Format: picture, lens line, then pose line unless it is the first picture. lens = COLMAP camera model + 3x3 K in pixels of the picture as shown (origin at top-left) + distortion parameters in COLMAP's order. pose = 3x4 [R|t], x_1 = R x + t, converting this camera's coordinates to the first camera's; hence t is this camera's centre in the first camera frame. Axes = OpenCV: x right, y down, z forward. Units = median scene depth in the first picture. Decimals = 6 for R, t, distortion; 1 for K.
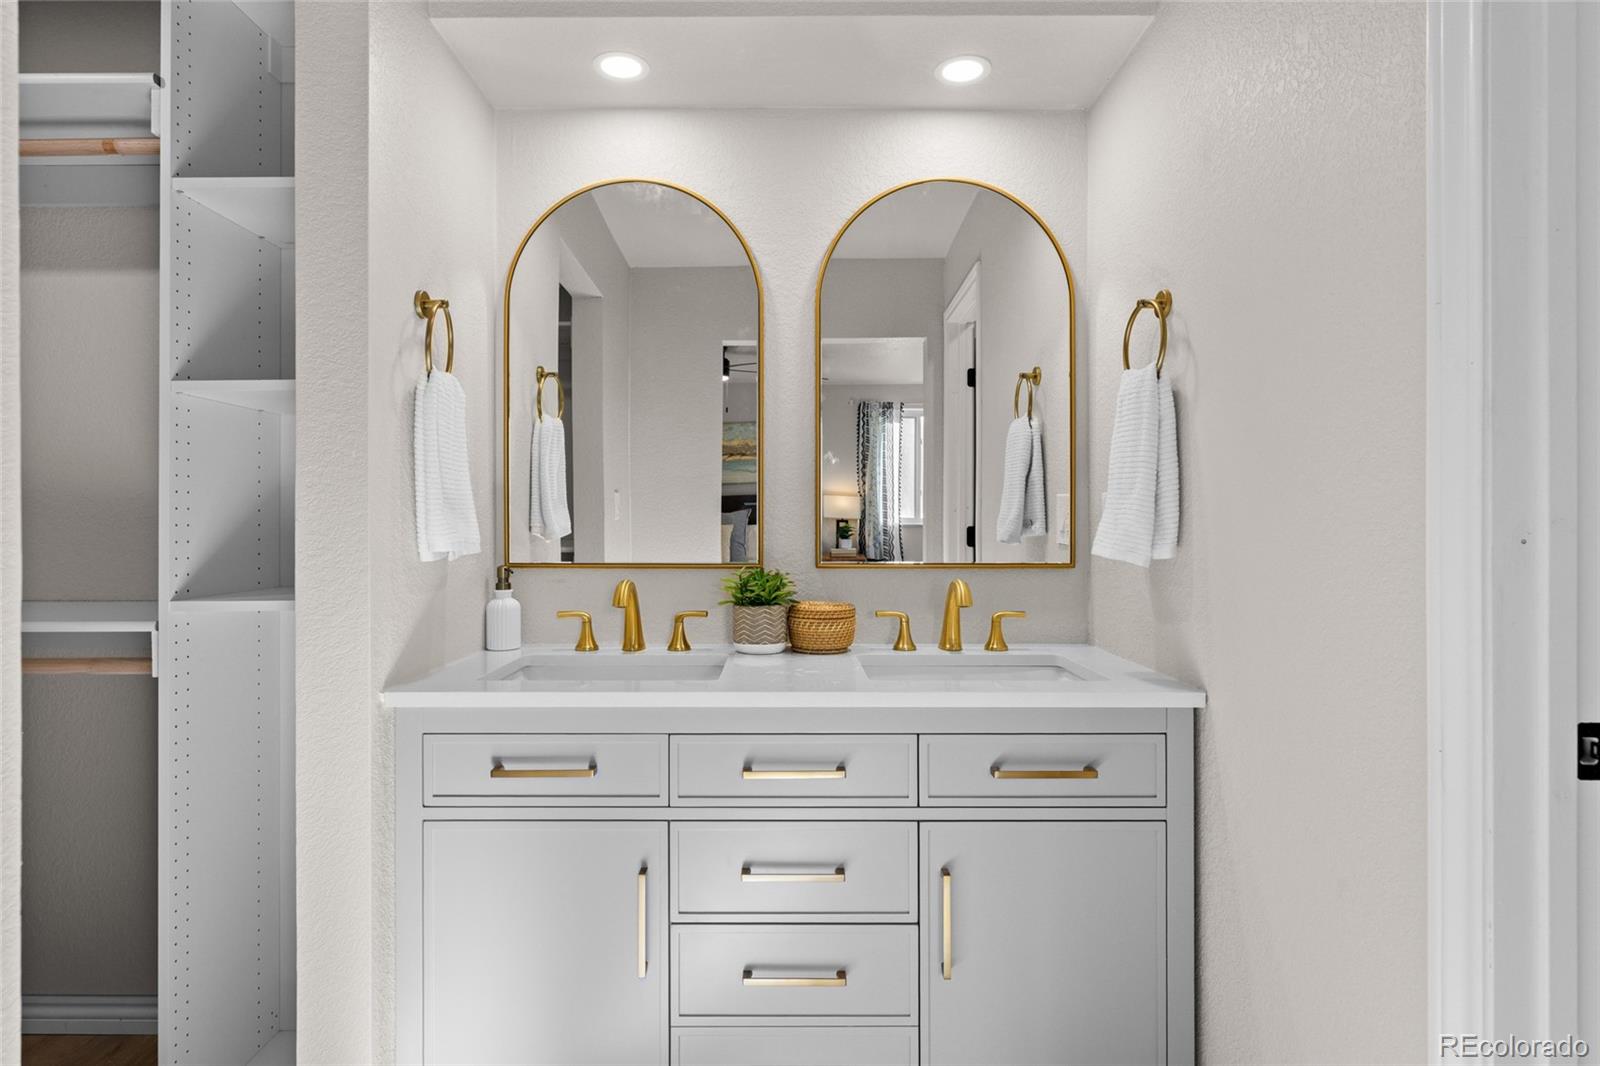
lens RADIAL K [[849.6, 0, 799.2], [0, 849.6, 526.5], [0, 0, 1]] dist [-0.003640, -0.000148]
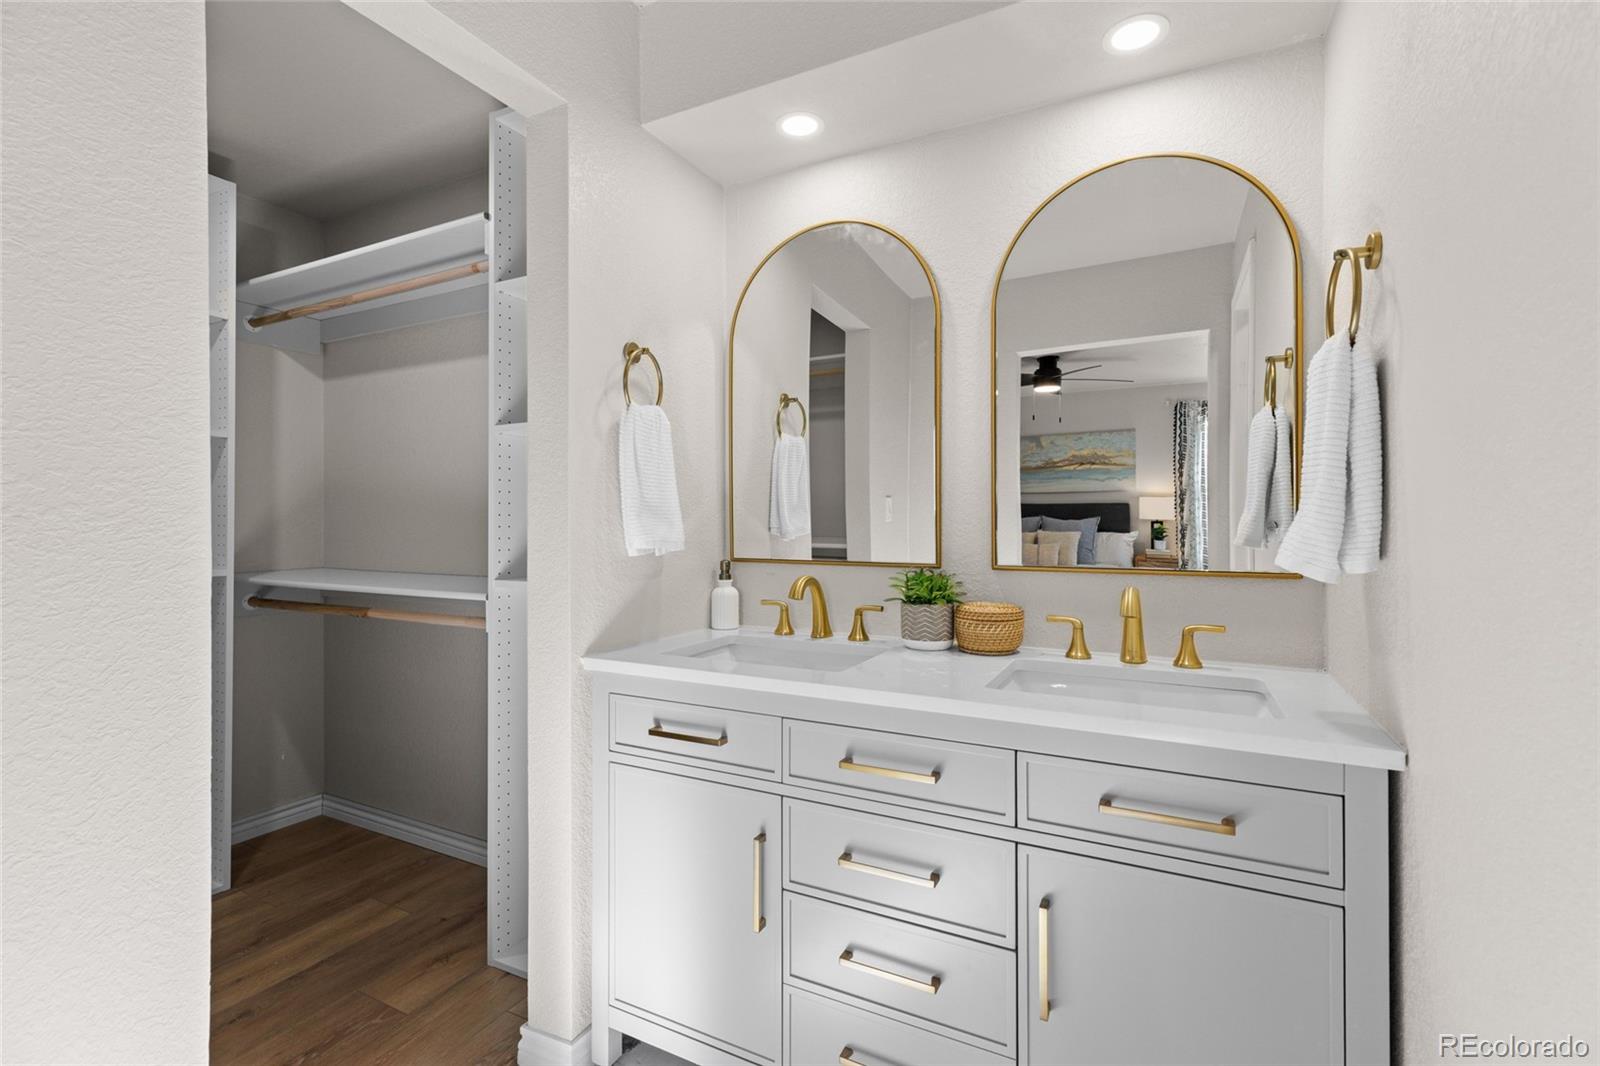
lens RADIAL K [[719.1, 0, 797.4], [0, 719.1, 524.2], [0, 0, 1]] dist [0.000655, -0.000739]
pose [[0.886667, 0.001548, -0.462406, 0.228007], [-0.001796, 0.999998, -0.000095, -0.005442], [0.462405, 0.000915, 0.886668, 0.137048]]
